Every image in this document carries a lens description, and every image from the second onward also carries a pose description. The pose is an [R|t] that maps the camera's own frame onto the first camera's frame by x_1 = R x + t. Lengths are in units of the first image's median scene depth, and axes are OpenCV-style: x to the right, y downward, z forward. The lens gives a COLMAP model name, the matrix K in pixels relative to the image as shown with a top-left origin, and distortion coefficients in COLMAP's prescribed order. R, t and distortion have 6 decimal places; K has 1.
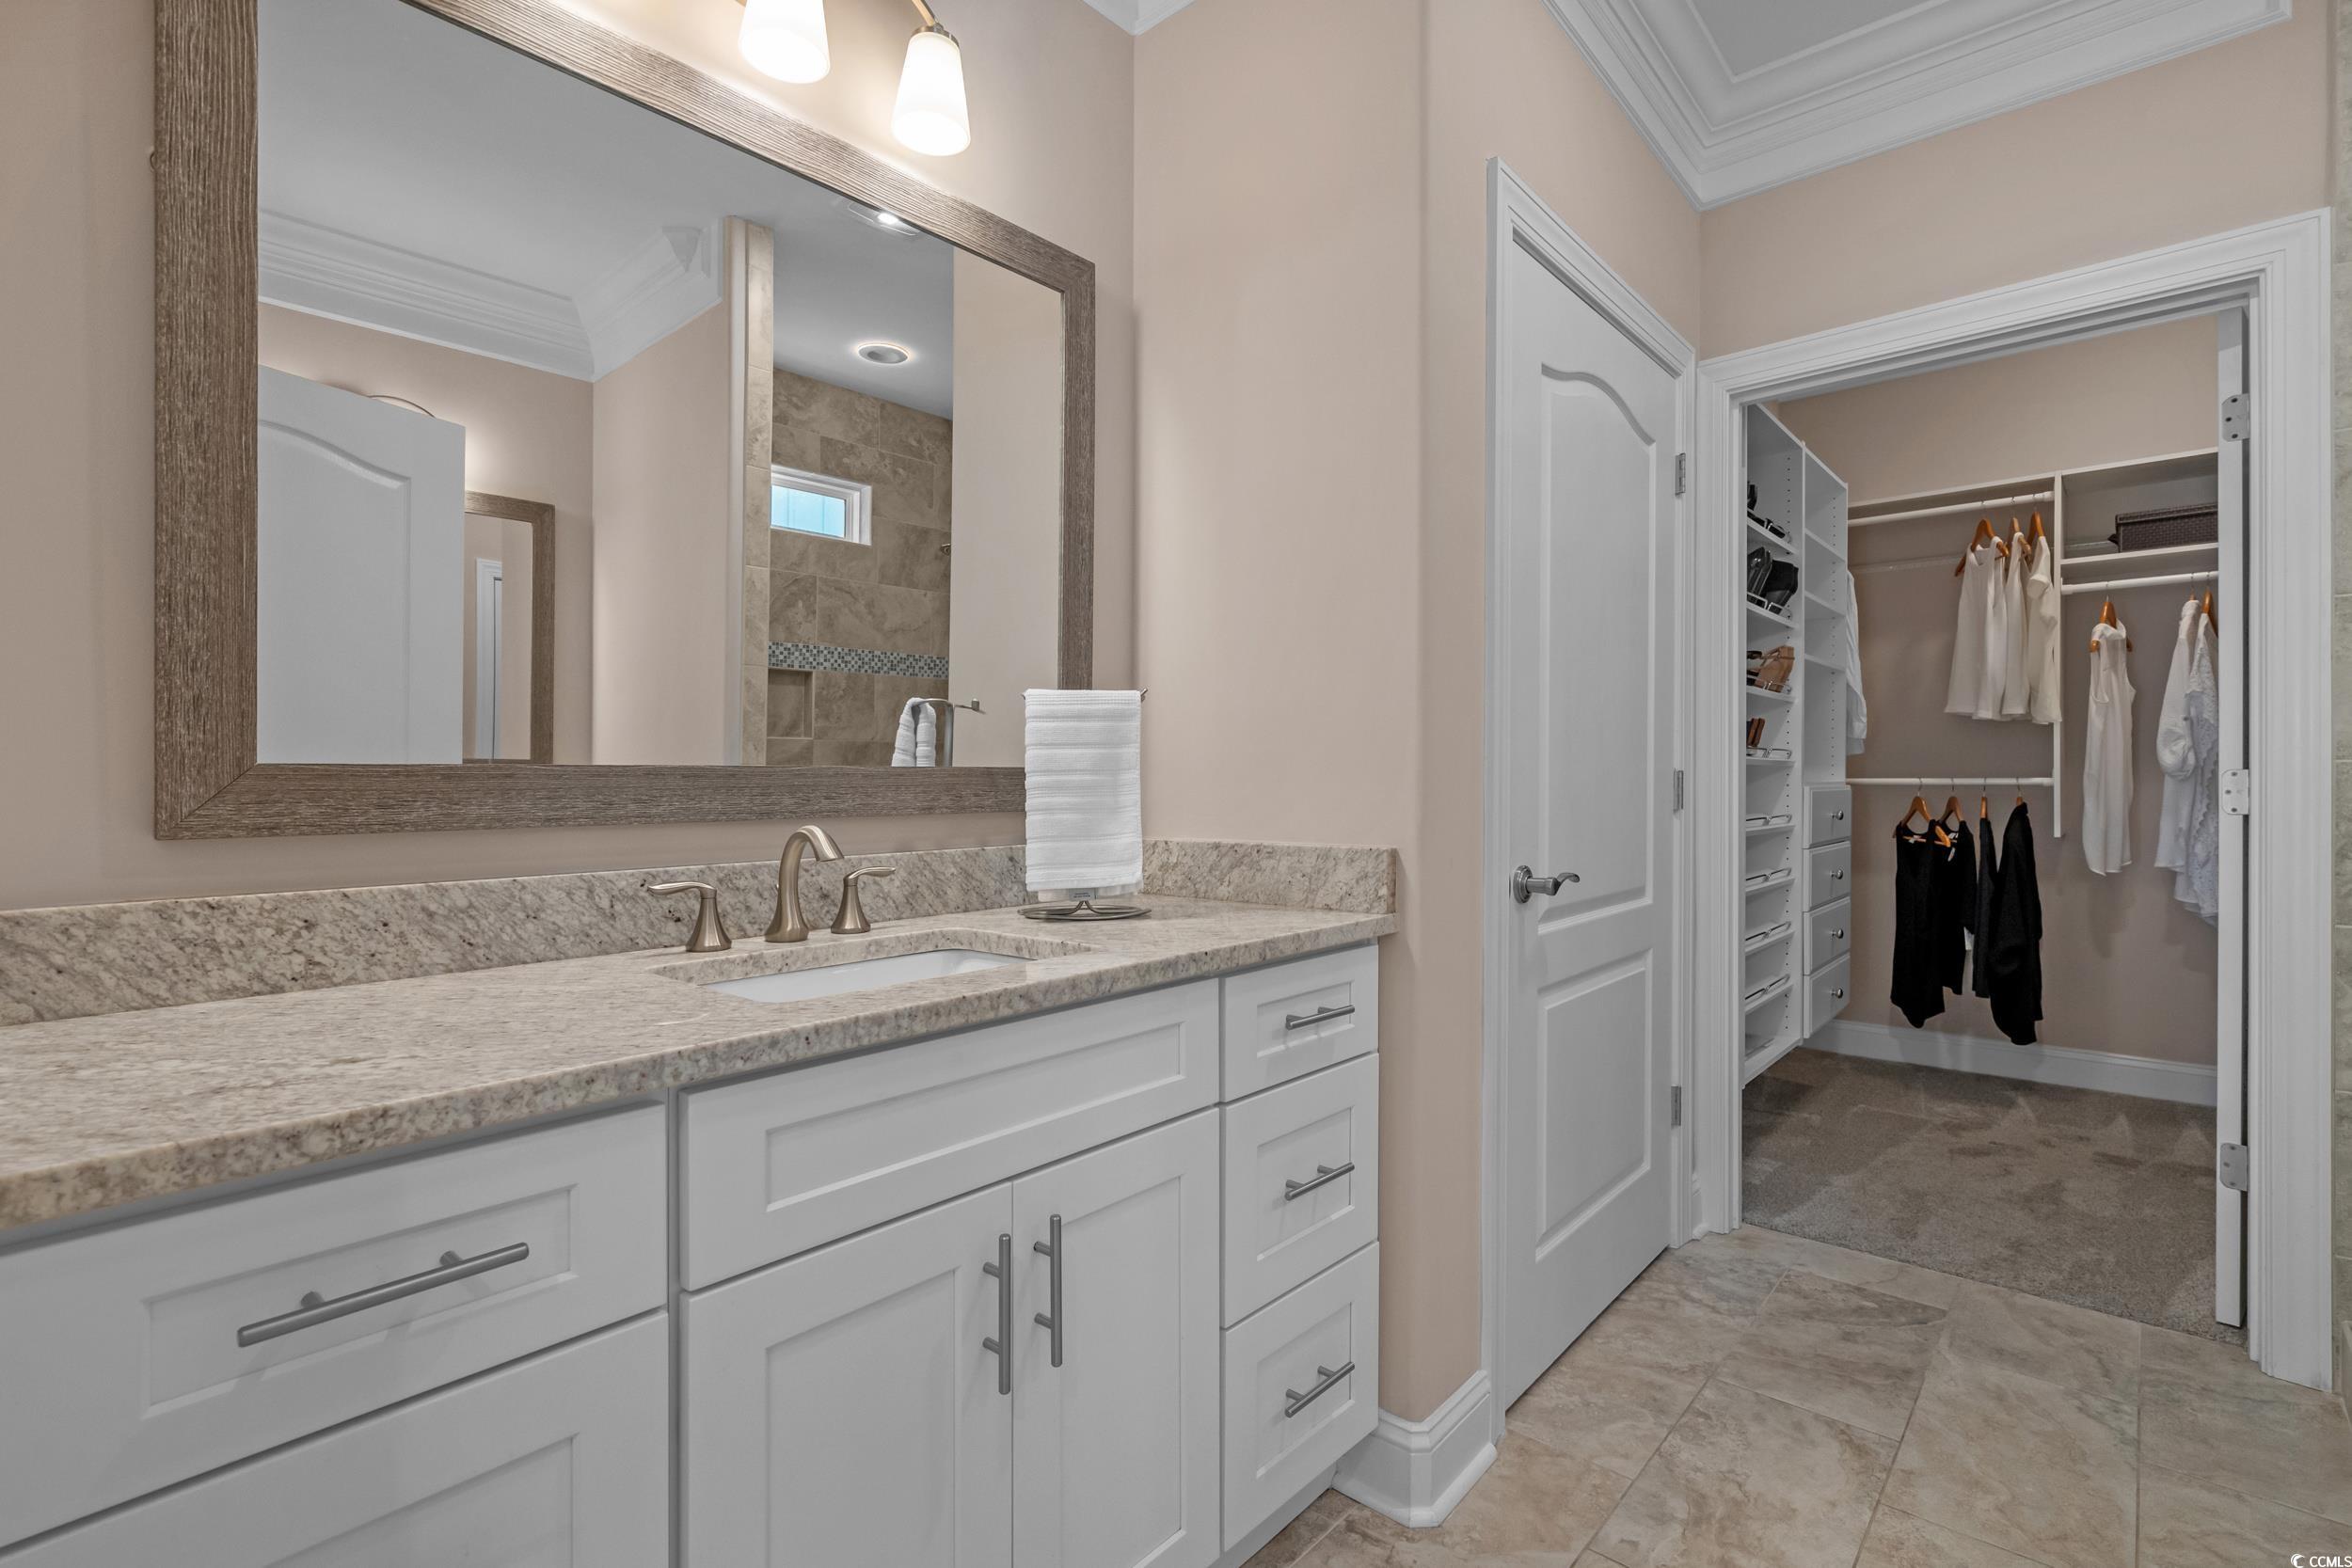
lens RADIAL K [[1073.6, 0, 1194.2], [0, 1073.6, 797.3], [0, 0, 1]] dist [-0.003220, 0.000028]
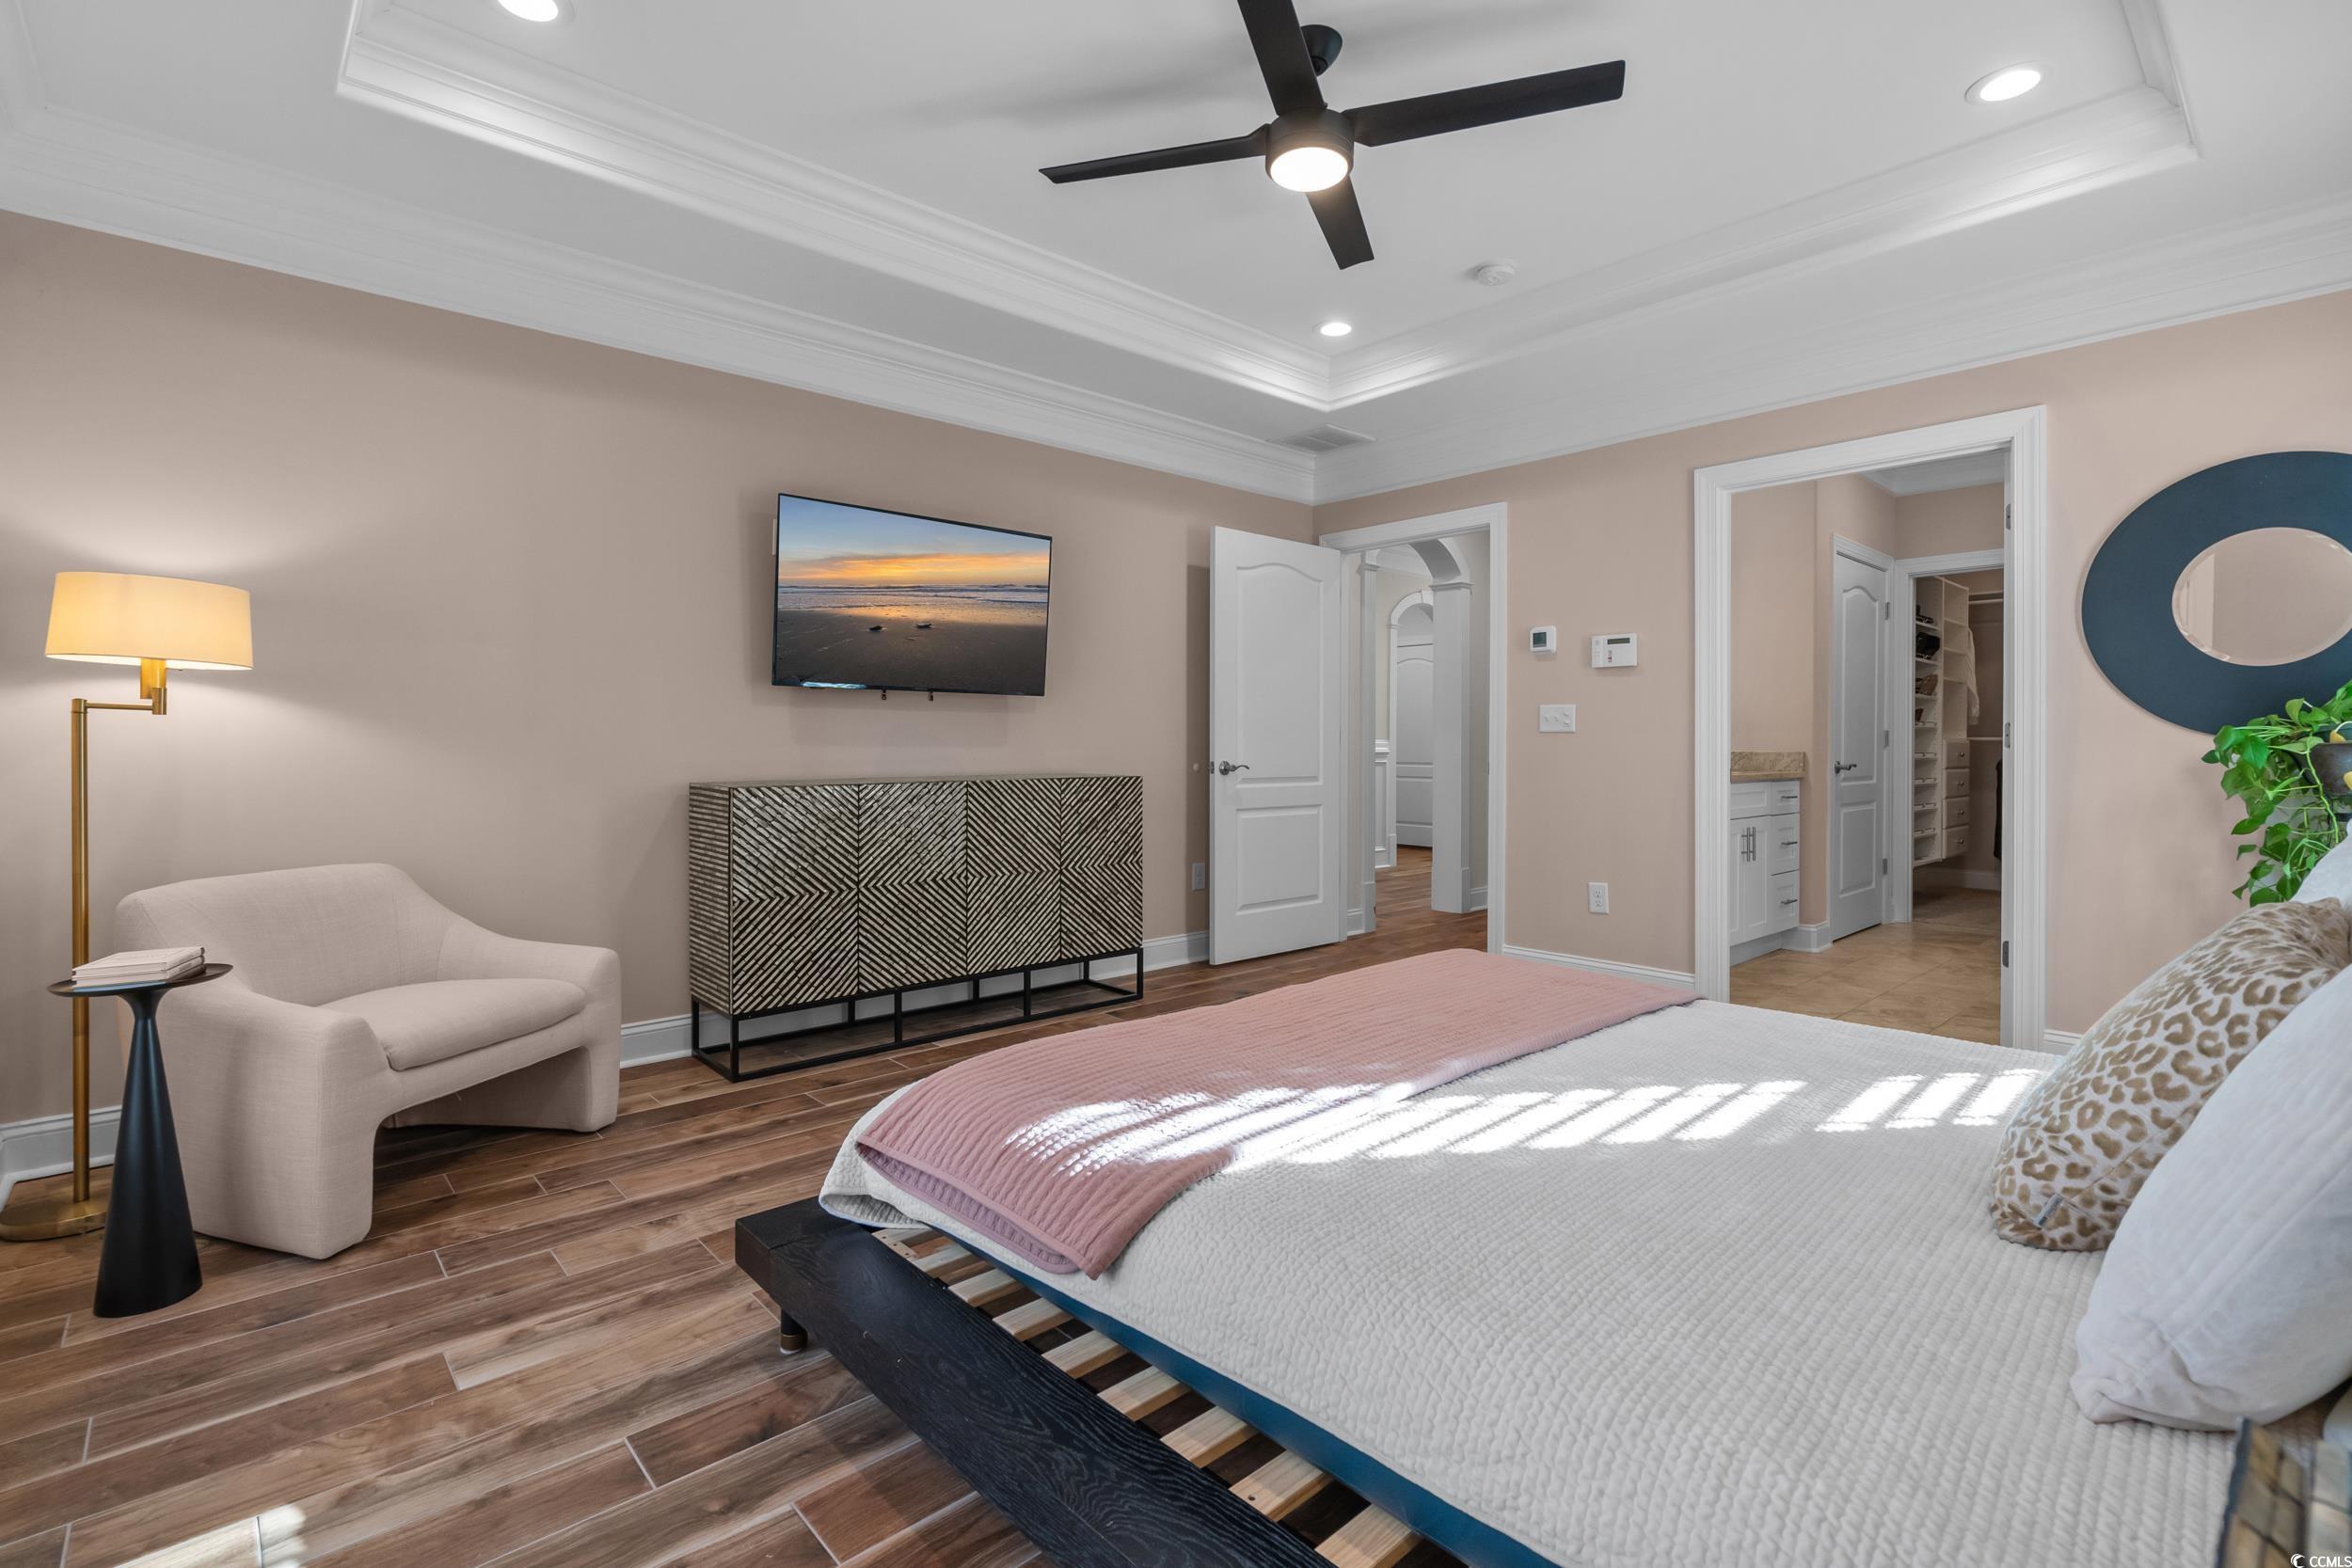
lens RADIAL K [[1073.6, 0, 1167.5], [0, 1073.6, 768.3], [0, 0, 1]] dist [-0.003220, 0.000028]
pose [[0.993285, 0.006727, -0.115496, -0.767329], [-0.007204, 0.999967, -0.003710, 0.071099], [0.115467, 0.004517, 0.993301, -1.386960]]
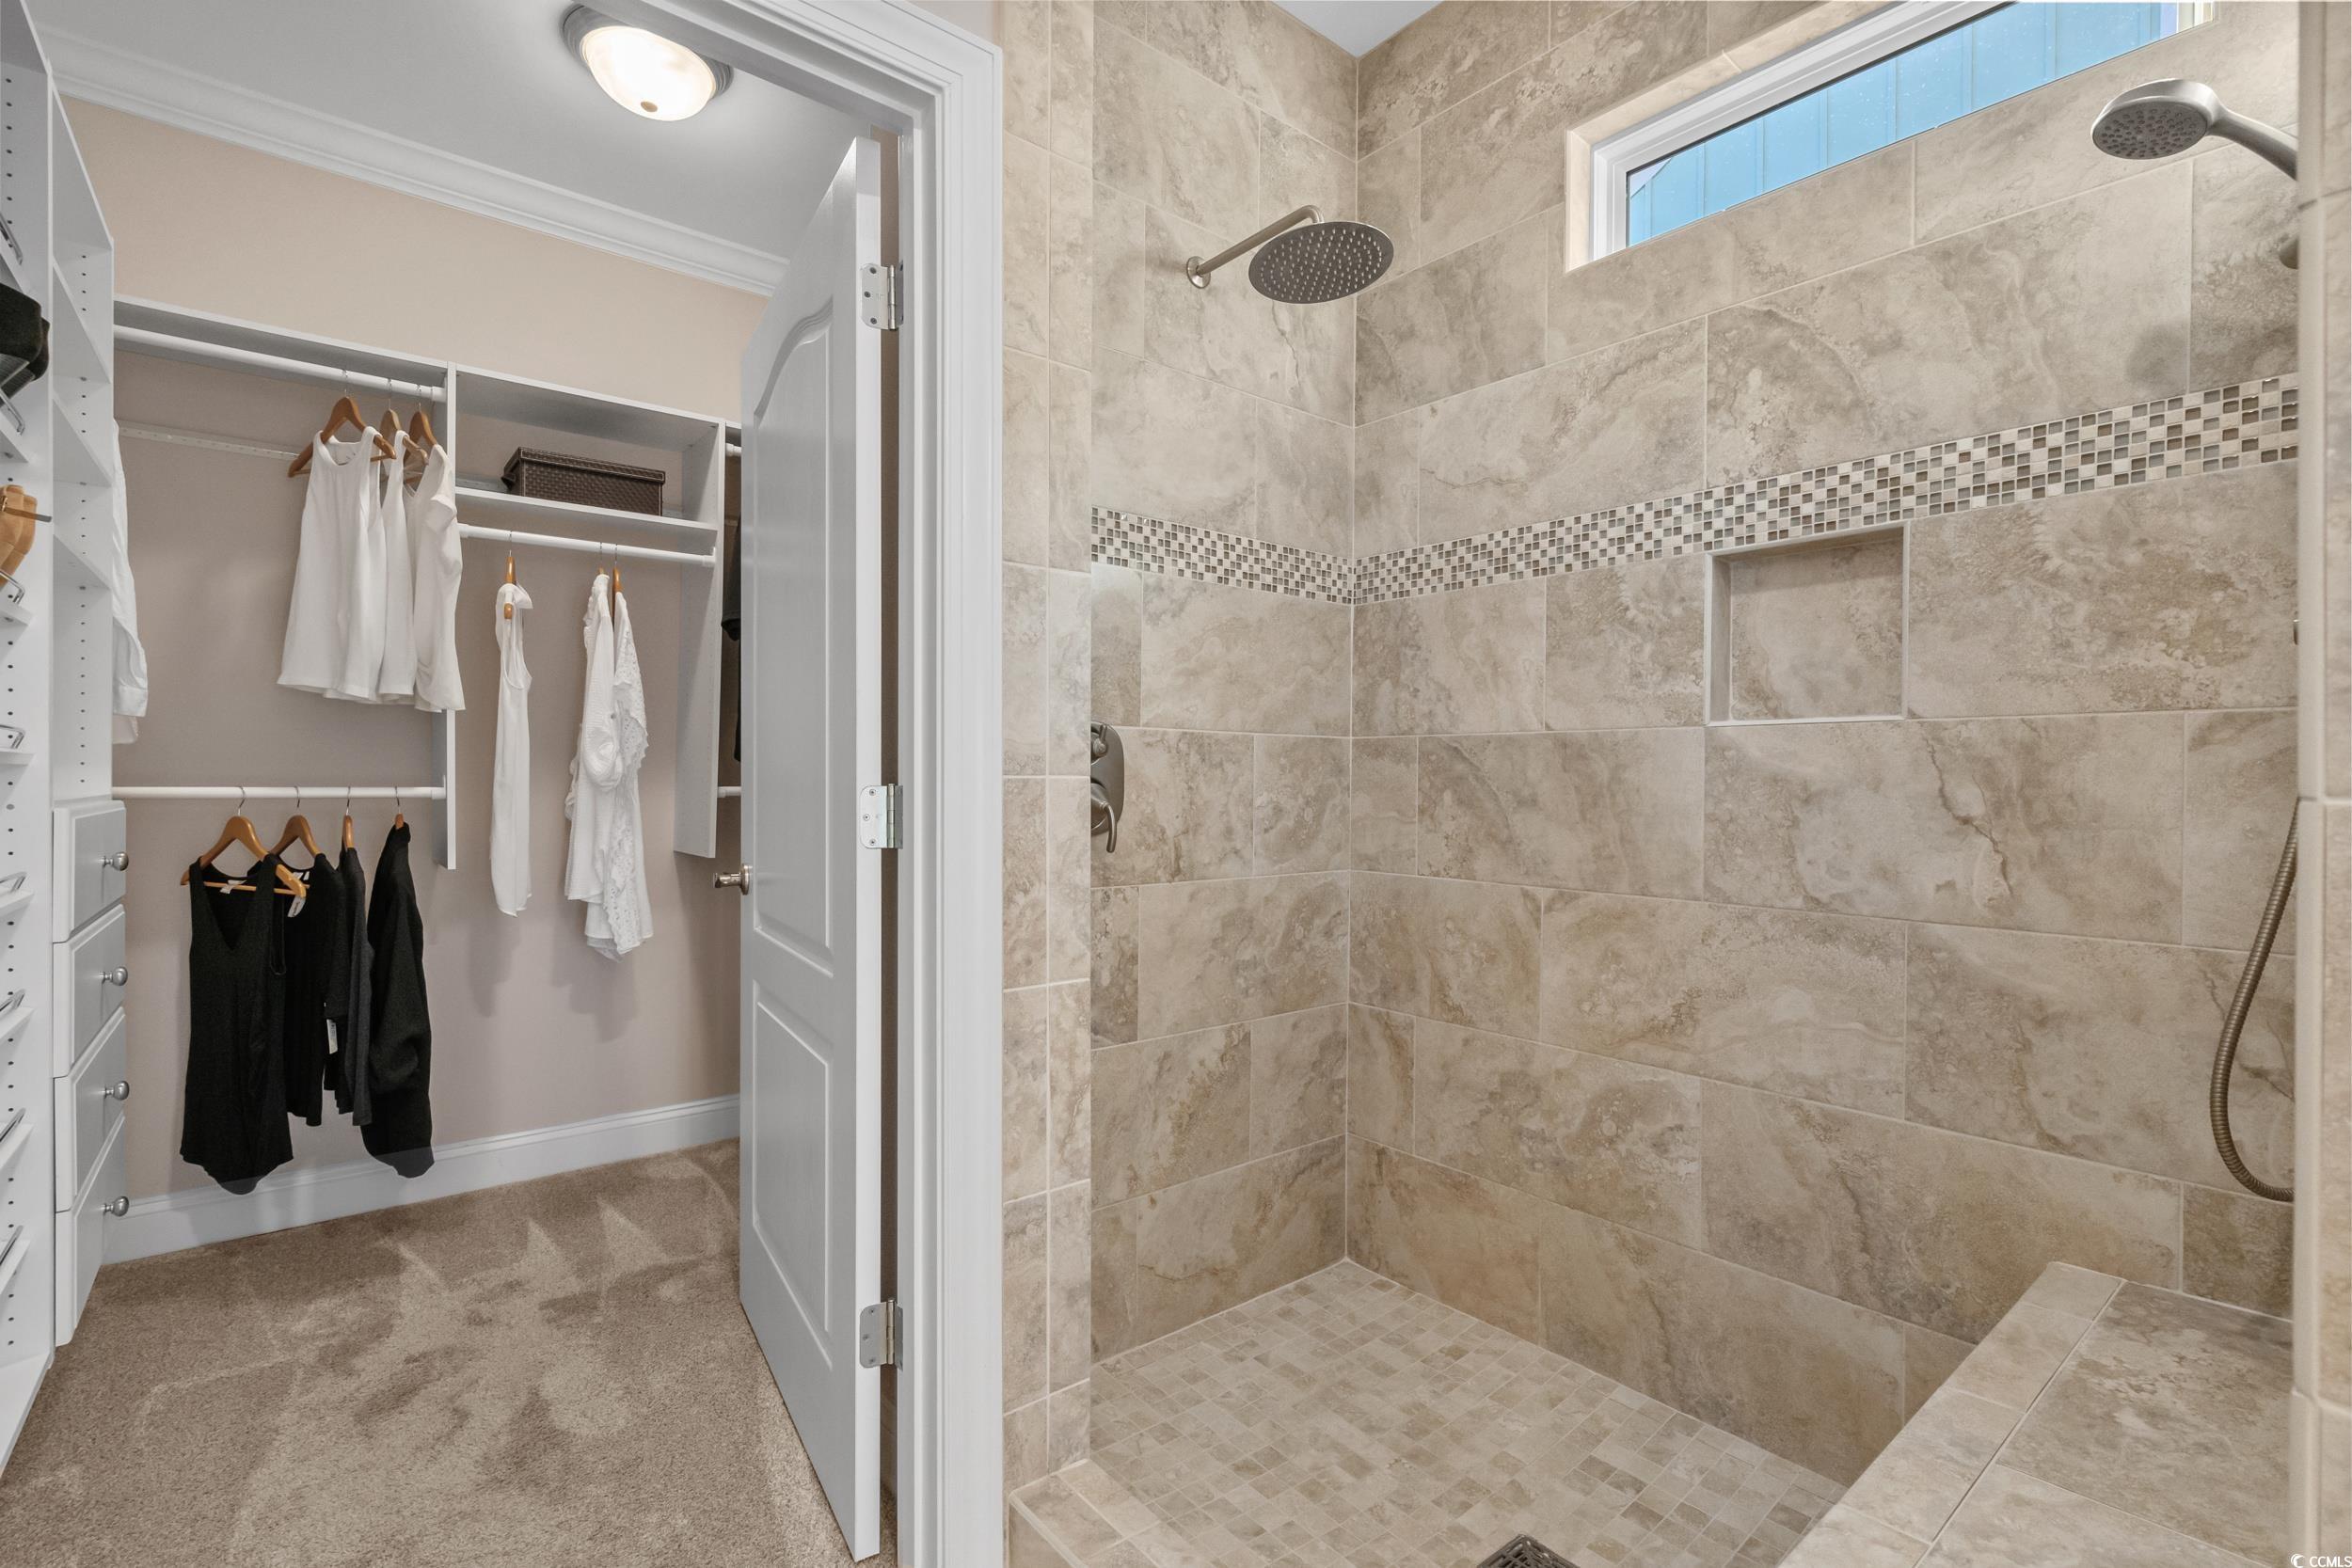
lens RADIAL K [[1073.6, 0, 1173.0], [0, 1073.6, 790.3], [0, 0, 1]] dist [-0.003220, 0.000028]
pose [[0.168708, -0.001173, 0.985665, 0.218081], [0.008953, 0.999960, -0.000342, -0.014424], [-0.985625, 0.008883, 0.168711, 0.497811]]
